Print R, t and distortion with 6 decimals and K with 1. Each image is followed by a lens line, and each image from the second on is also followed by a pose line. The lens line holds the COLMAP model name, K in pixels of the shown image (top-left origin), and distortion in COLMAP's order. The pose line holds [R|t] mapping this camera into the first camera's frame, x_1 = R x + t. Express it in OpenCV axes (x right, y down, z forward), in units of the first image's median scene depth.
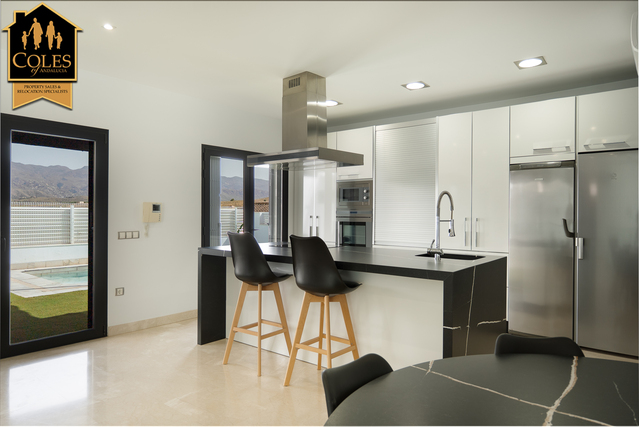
lens RADIAL K [[432.6, 0, 318.1], [0, 432.6, 212.4], [0, 0, 1]] dist [-0.009891, -0.001959]
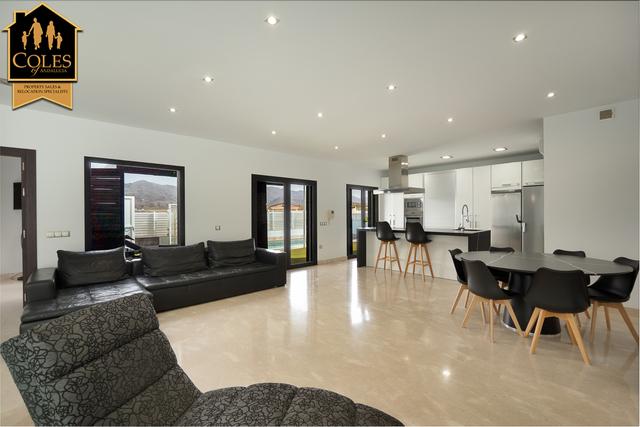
lens RADIAL K [[273.9, 0, 325.6], [0, 273.9, 213.2], [0, 0, 1]] dist [-0.001313, -0.000053]
pose [[0.992448, -0.011813, -0.122093, -0.246040], [0.011630, 0.999930, -0.002214, -0.002958], [0.122111, 0.000777, 0.992516, -0.536776]]
